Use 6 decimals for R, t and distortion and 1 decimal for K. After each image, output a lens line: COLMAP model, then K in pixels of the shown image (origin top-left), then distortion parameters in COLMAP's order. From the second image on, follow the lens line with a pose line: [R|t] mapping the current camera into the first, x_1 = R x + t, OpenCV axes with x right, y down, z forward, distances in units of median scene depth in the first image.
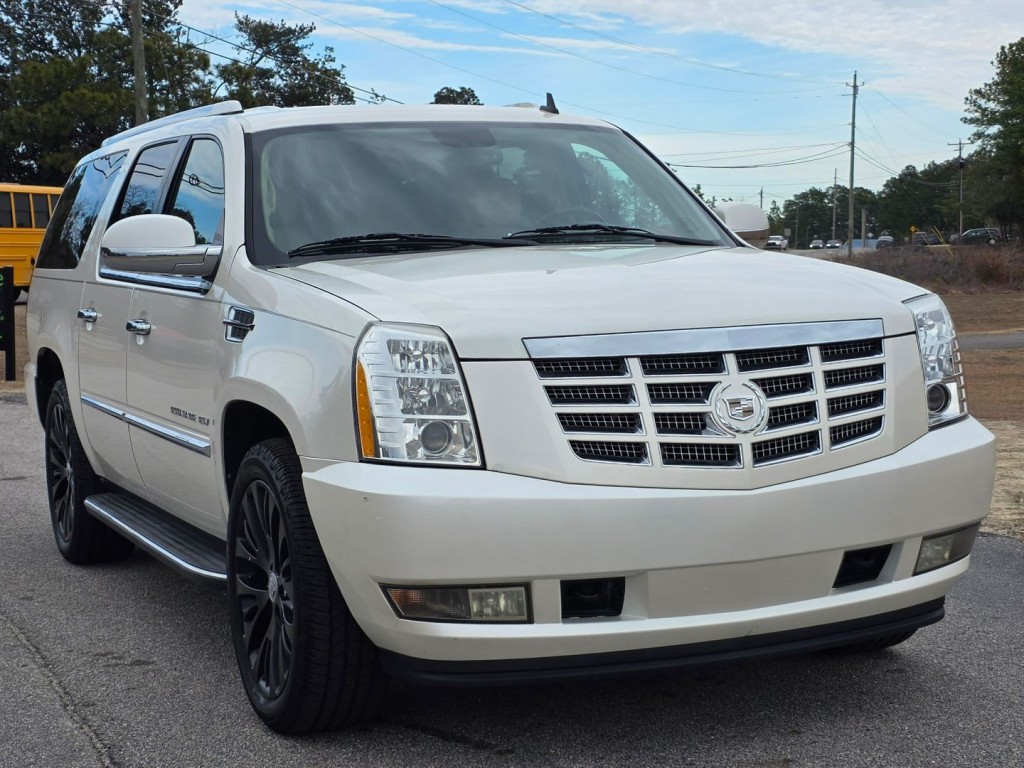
lens RADIAL K [[1788.5, 0, 520.4], [0, 1788.5, 380.6], [0, 0, 1]] dist [0.056450, 0.000000]
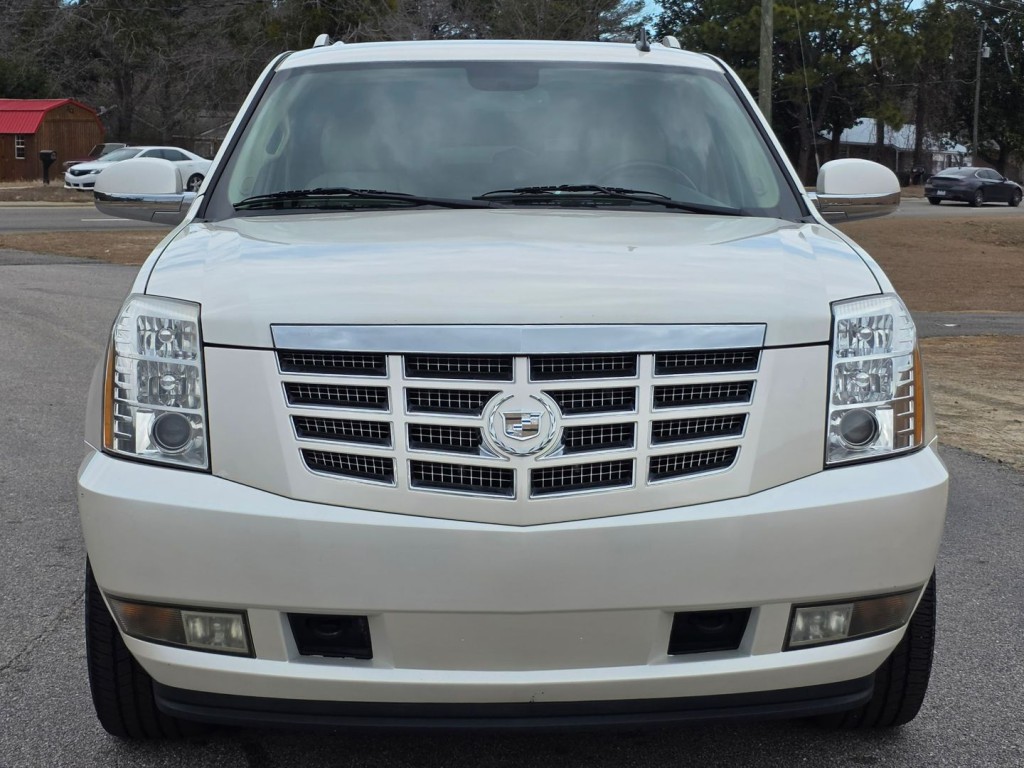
lens RADIAL K [[1829.9, 0, 551.7], [0, 1829.9, 331.5], [0, 0, 1]] dist [0.075907, 0.000000]
pose [[0.933882, 0.065479, -0.351534, 0.423580], [-0.059814, 0.997845, 0.026964, -0.050417], [0.352542, -0.004155, 0.935787, 0.220787]]
